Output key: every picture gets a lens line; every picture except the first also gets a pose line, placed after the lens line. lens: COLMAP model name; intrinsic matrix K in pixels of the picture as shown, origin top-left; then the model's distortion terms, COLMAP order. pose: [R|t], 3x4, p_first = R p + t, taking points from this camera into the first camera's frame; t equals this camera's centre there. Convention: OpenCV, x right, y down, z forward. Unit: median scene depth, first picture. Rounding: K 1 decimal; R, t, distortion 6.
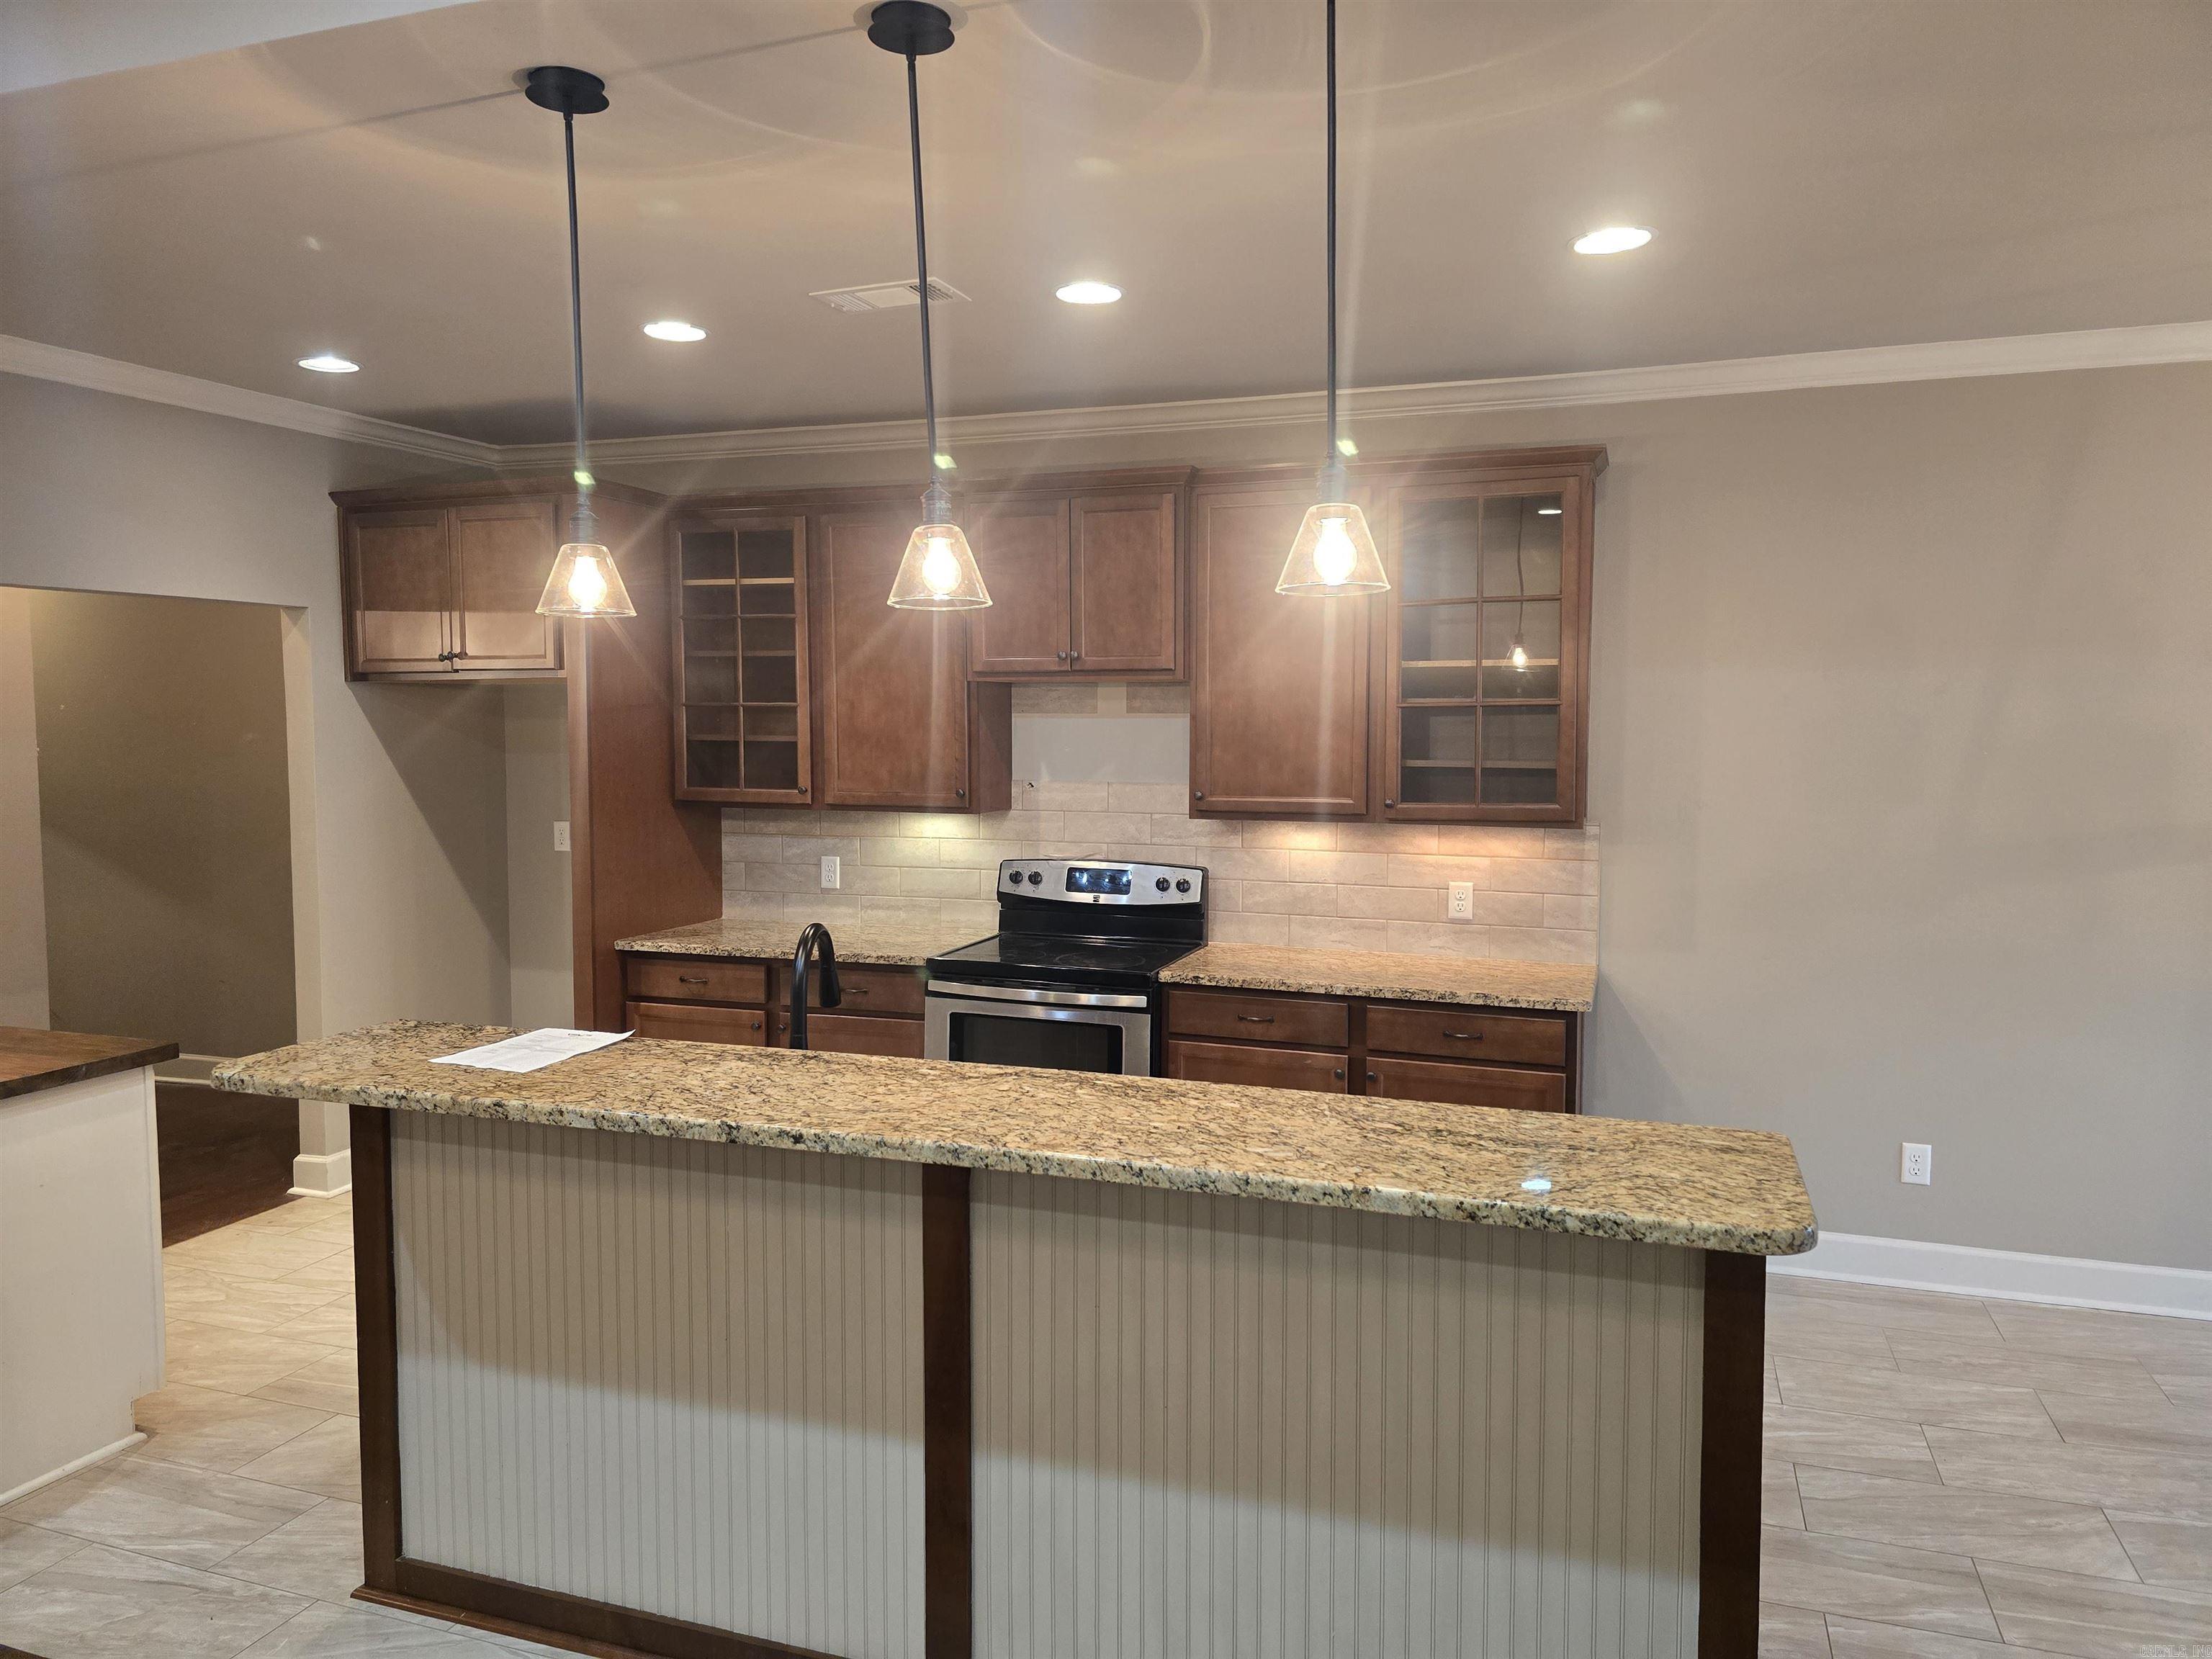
lens RADIAL K [[1500.1, 0, 1113.5], [0, 1500.1, 831.5], [0, 0, 1]] dist [-0.036501, -0.004171]
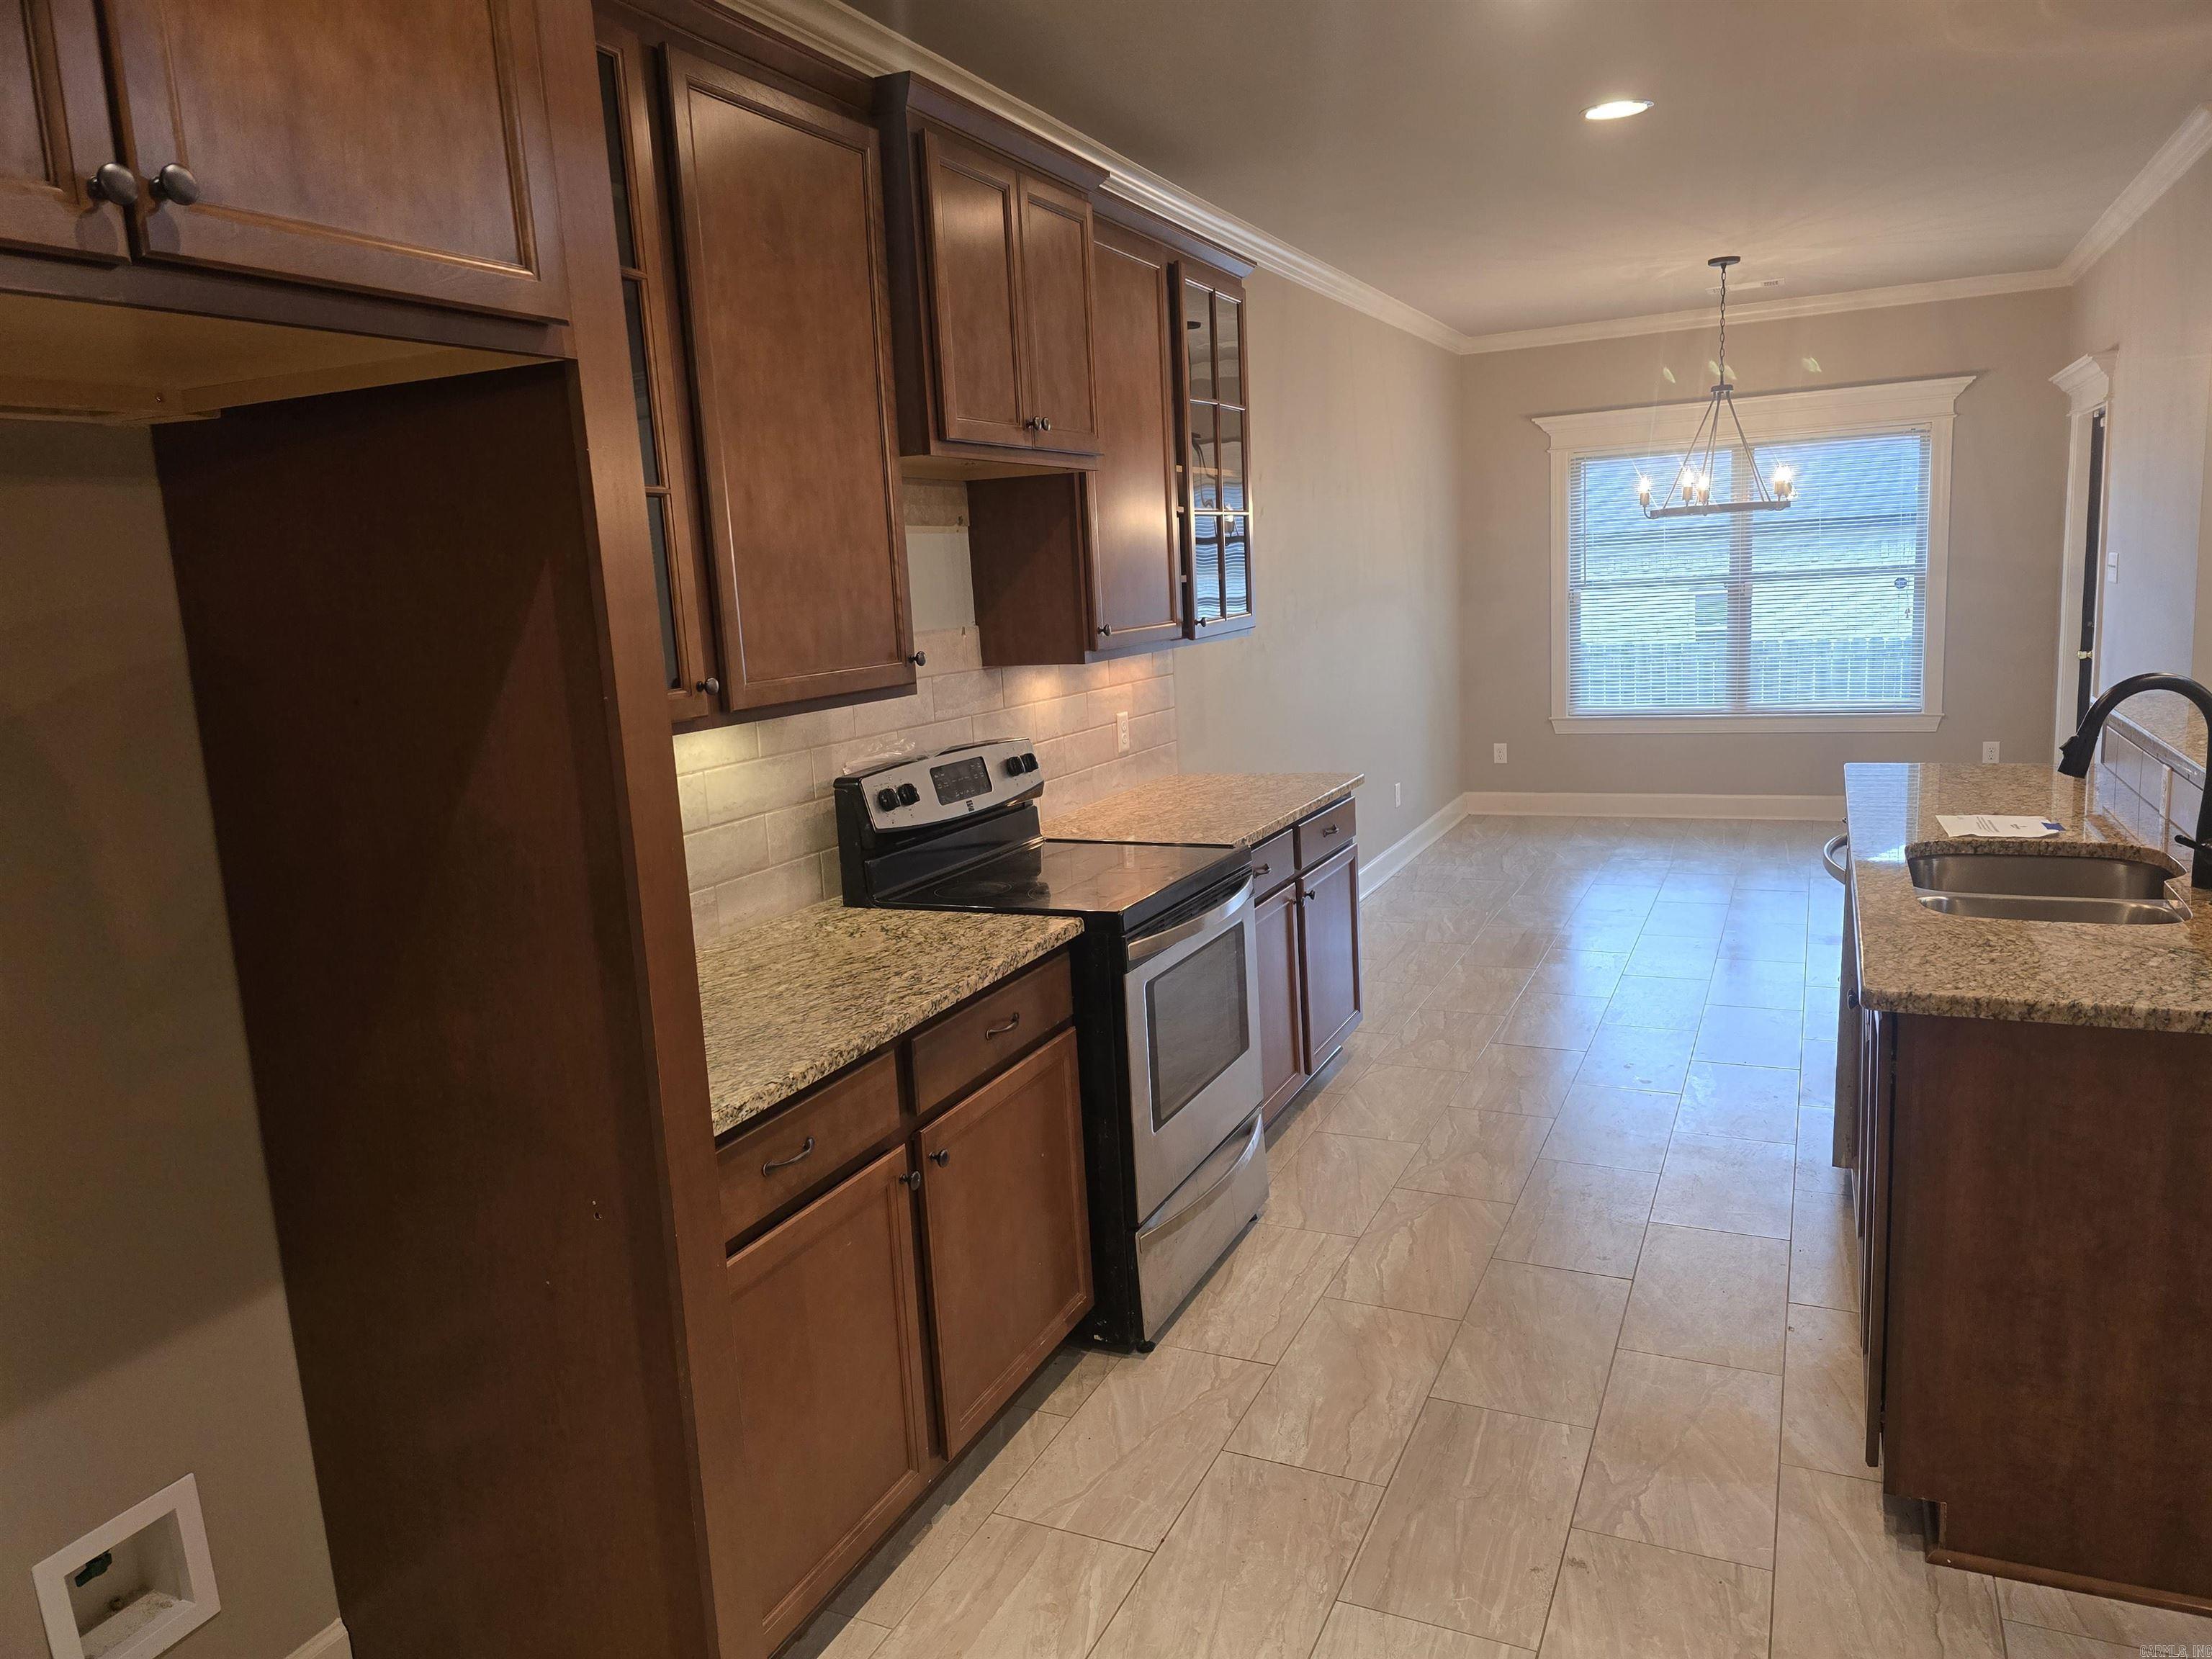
lens RADIAL K [[1500.1, 0, 1116.1], [0, 1500.1, 840.6], [0, 0, 1]] dist [-0.036501, -0.004171]
pose [[0.097405, -0.180859, 0.978674, -0.662941], [0.120631, 0.978245, 0.168774, -0.044806], [-0.987907, 0.101619, 0.117103, 0.856509]]
